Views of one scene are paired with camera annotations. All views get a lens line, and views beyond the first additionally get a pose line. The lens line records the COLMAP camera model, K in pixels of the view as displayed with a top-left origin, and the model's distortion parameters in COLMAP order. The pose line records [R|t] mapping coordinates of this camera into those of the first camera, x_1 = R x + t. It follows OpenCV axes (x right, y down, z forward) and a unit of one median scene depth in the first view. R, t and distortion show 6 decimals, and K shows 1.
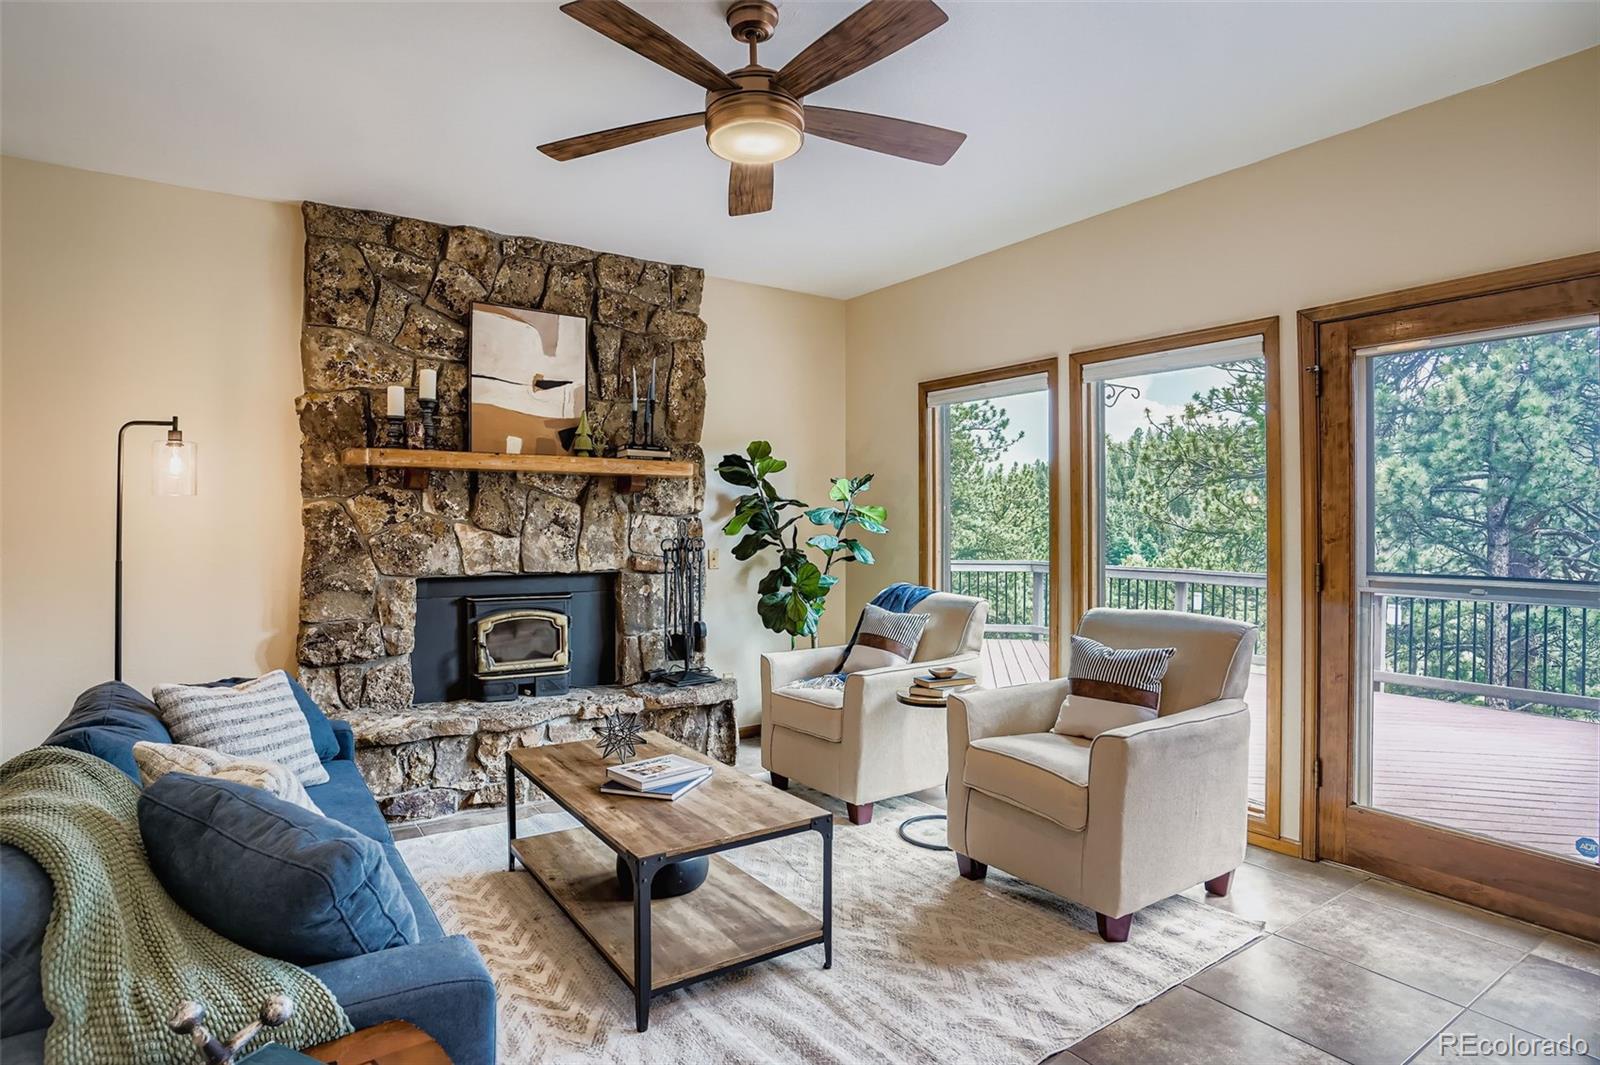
lens RADIAL K [[857.7, 0, 815.2], [0, 857.7, 536.8], [0, 0, 1]] dist [-0.055235, 0.020173]
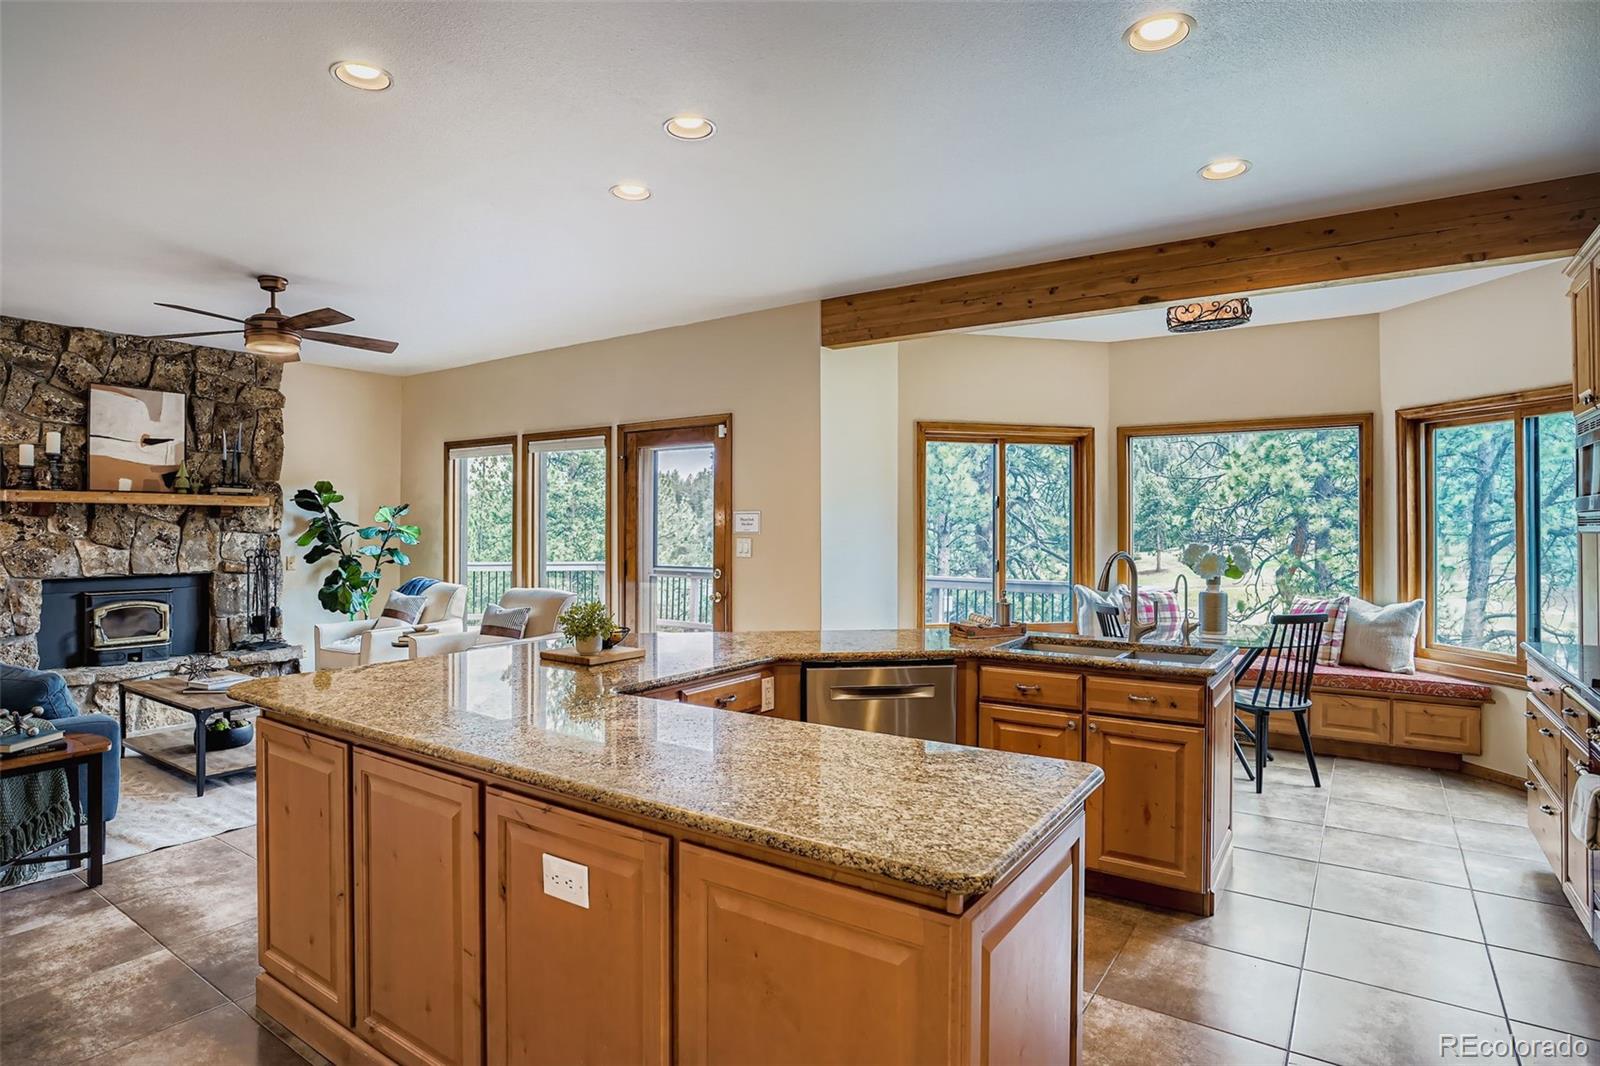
lens RADIAL K [[857.7, 0, 799.0], [0, 857.7, 523.0], [0, 0, 1]] dist [-0.055235, 0.020173]
pose [[0.941027, -0.000278, 0.338332, 0.227374], [0.006019, 0.999855, -0.015918, -0.014397], [-0.338278, 0.017015, 0.940892, -0.669947]]
